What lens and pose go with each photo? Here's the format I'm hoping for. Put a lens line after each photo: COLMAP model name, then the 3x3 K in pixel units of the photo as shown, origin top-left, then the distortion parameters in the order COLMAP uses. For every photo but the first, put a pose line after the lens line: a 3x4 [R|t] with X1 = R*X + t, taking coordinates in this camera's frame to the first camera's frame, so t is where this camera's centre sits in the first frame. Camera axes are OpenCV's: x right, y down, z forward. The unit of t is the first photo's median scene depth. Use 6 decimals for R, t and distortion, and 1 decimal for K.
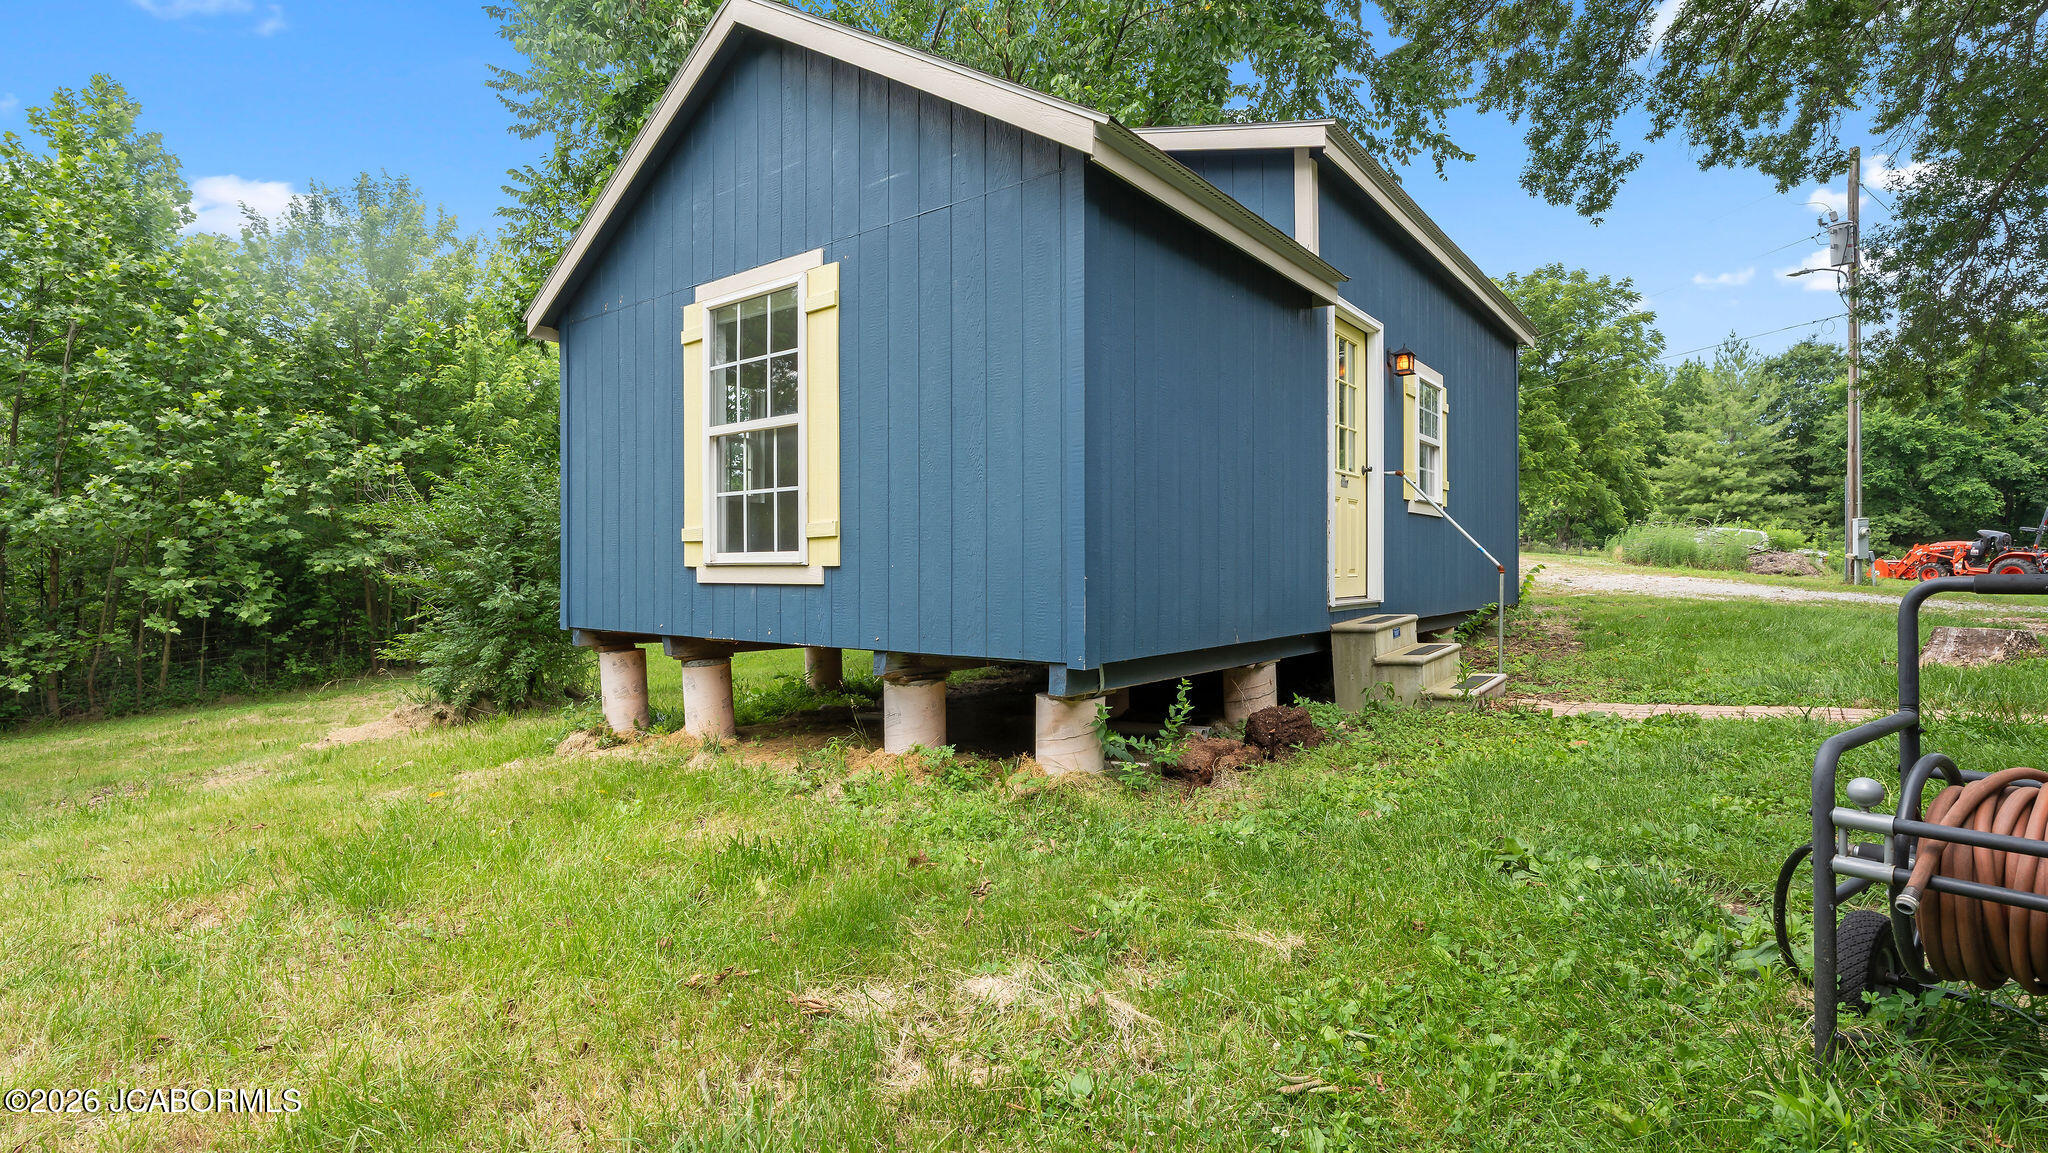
lens RADIAL K [[952.0, 0, 1021.4], [0, 952.0, 567.3], [0, 0, 1]] dist [0.000918, 0.000085]
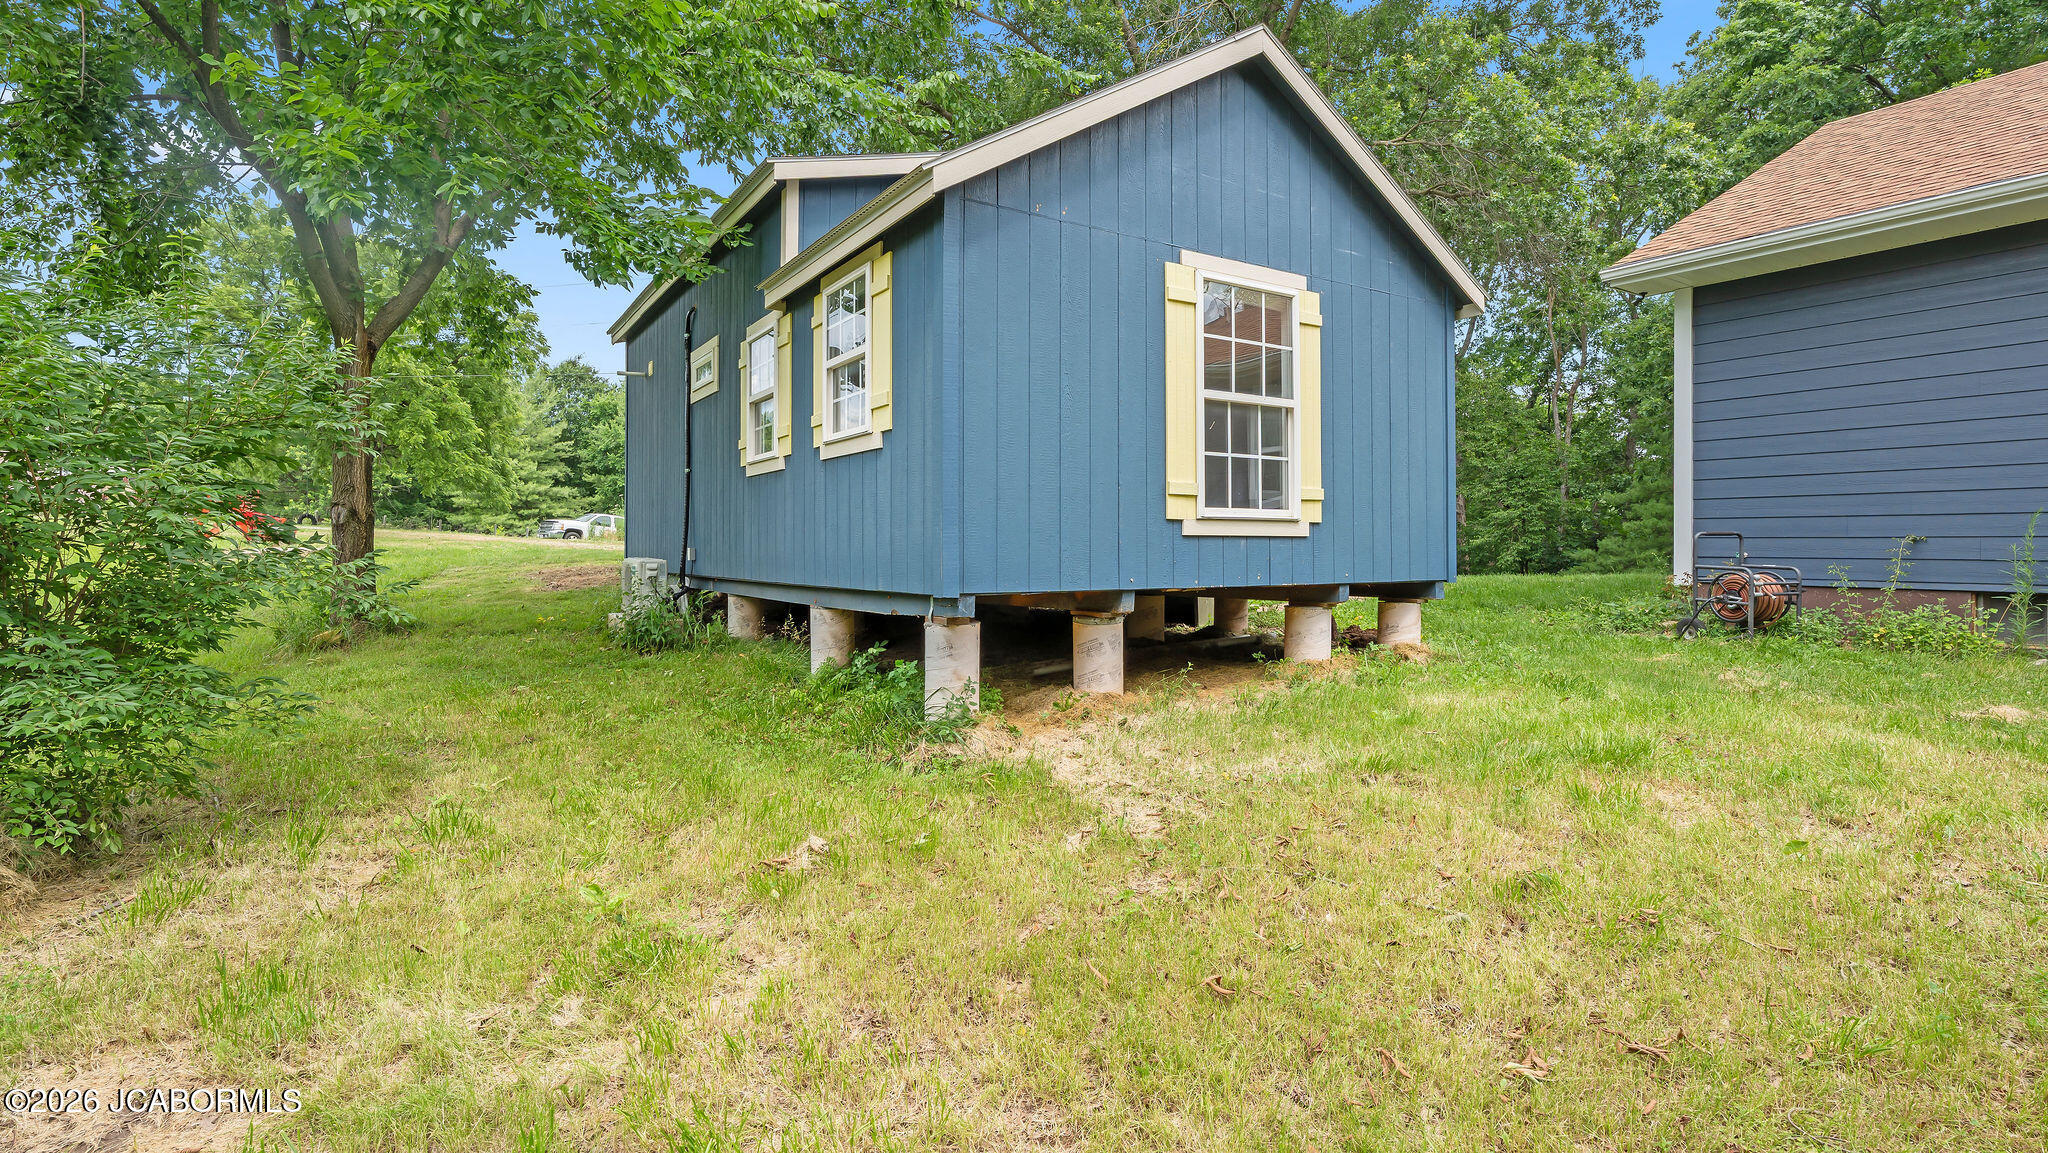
lens RADIAL K [[952.0, 0, 1018.3], [0, 952.0, 567.9], [0, 0, 1]] dist [0.000918, 0.000085]
pose [[0.343247, -0.014835, 0.939128, -1.422386], [-0.001385, 0.999866, 0.016301, 0.036732], [-0.939244, -0.006896, 0.343181, 0.835001]]
